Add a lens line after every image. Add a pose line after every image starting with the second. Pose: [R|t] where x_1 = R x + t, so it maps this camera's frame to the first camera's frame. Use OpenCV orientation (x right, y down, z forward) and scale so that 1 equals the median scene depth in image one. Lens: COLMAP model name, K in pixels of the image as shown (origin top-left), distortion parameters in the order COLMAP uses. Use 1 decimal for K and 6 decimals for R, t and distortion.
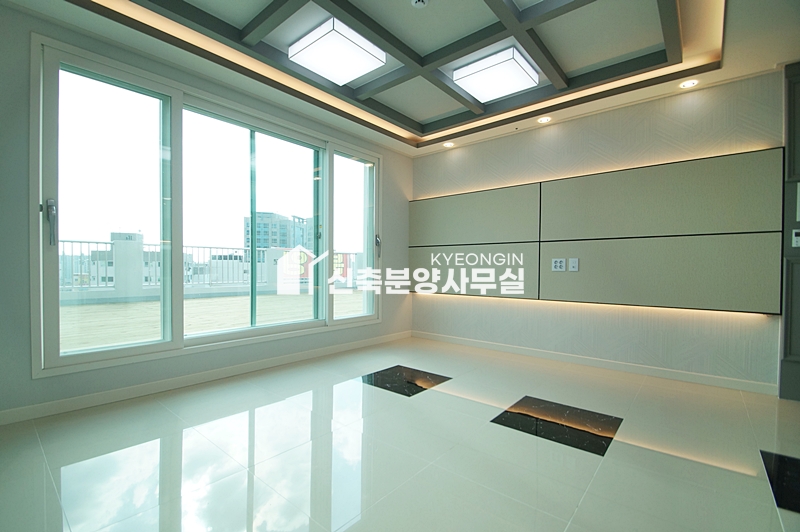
lens RADIAL K [[359.4, 0, 405.9], [0, 359.4, 270.1], [0, 0, 1]] dist [0.017663, -0.002772]
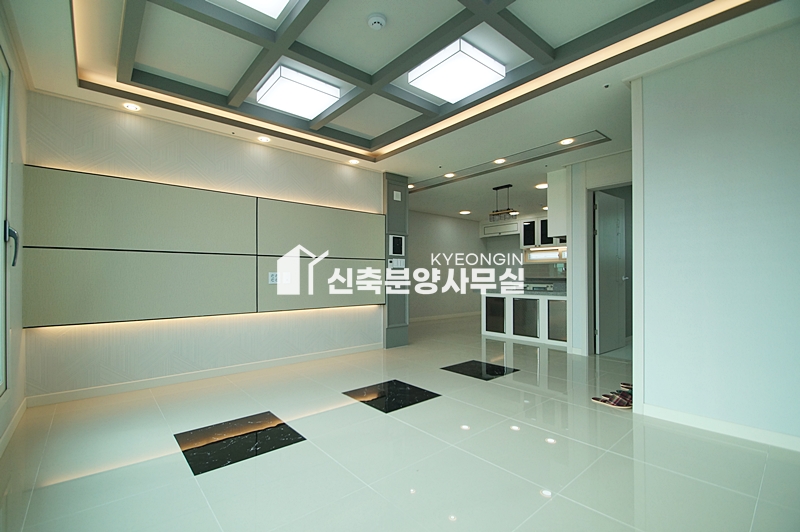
lens RADIAL K [[359.4, 0, 379.4], [0, 359.4, 270.5], [0, 0, 1]] dist [0.017663, -0.002772]
pose [[0.191667, 0.011085, 0.981397, -0.590200], [0.019725, 0.999691, -0.015144, -0.015005], [-0.981262, 0.022260, 0.191389, 0.497240]]
